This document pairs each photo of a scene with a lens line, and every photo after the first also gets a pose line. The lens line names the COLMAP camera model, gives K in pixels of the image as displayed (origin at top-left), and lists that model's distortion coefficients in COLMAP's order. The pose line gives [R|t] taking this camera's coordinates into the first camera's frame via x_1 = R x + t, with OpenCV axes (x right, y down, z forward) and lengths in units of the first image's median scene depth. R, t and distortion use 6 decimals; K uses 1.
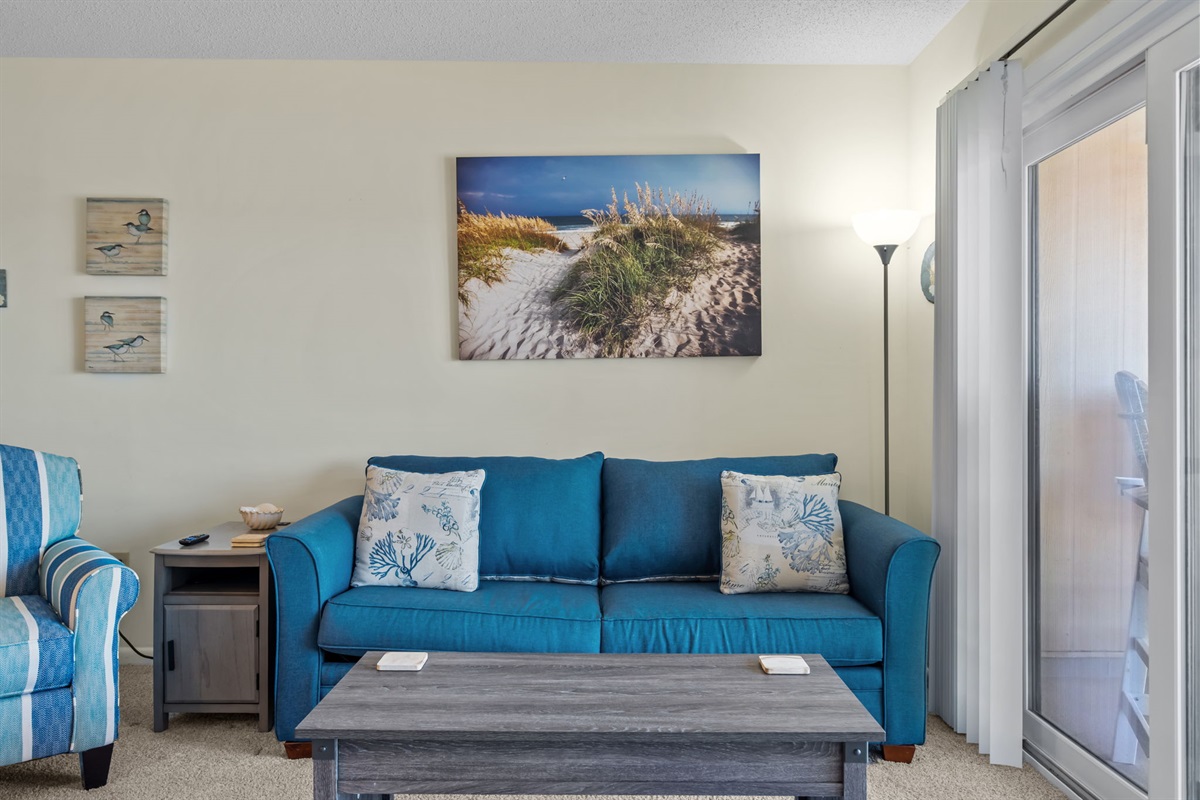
lens RADIAL K [[858.1, 0, 600.0], [0, 858.1, 400.0], [0, 0, 1]] dist [0.008664, 0.003028]
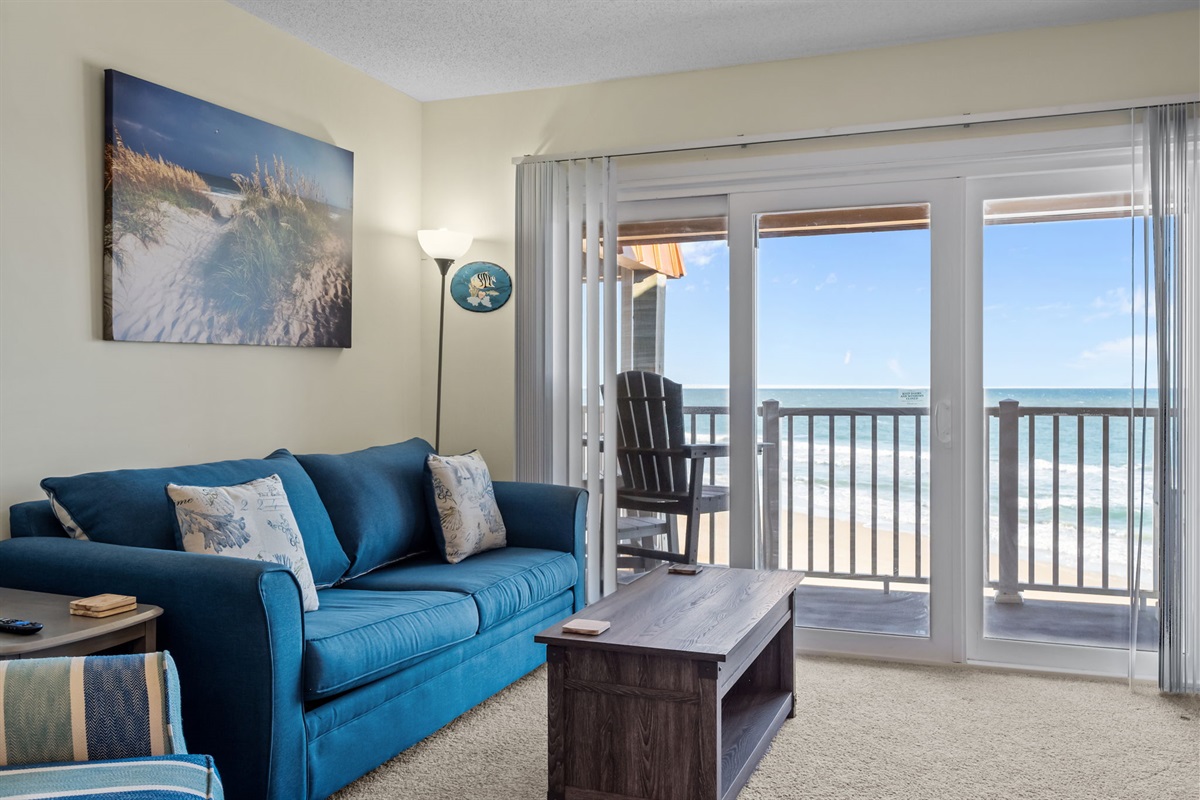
lens RADIAL K [[976.8, 0, 597.4], [0, 976.8, 395.5], [0, 0, 1]] dist [-0.009732, 0.000519]
pose [[0.363143, -0.013653, 0.931633, -0.804460], [0.008465, 0.999900, 0.011354, -0.005126], [-0.931695, 0.003763, 0.363223, 0.299786]]
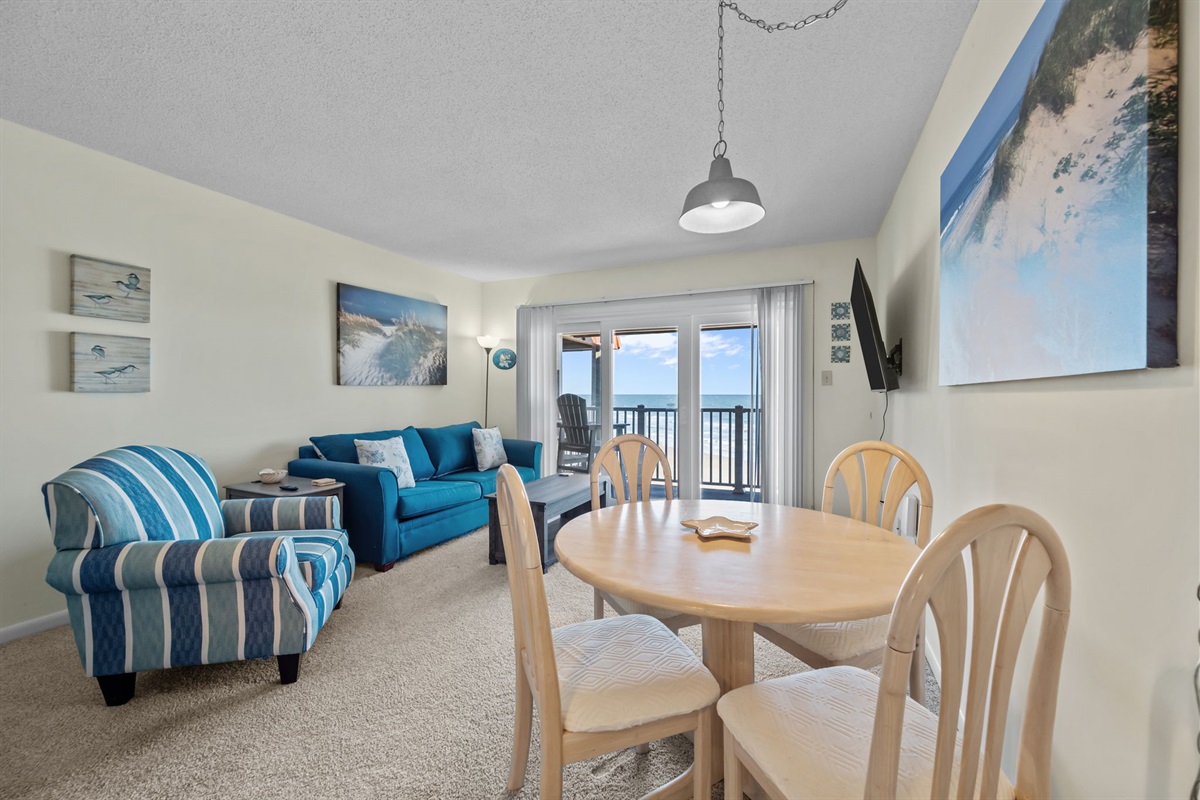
lens RADIAL K [[471.3, 0, 600.0], [0, 471.3, 400.0], [0, 0, 1]] dist [-0.000713, -0.000026]
pose [[0.407516, -0.017327, 0.913034, -0.915737], [0.006730, 0.999850, 0.015971, -0.026005], [-0.913173, -0.000363, 0.407571, 0.010505]]
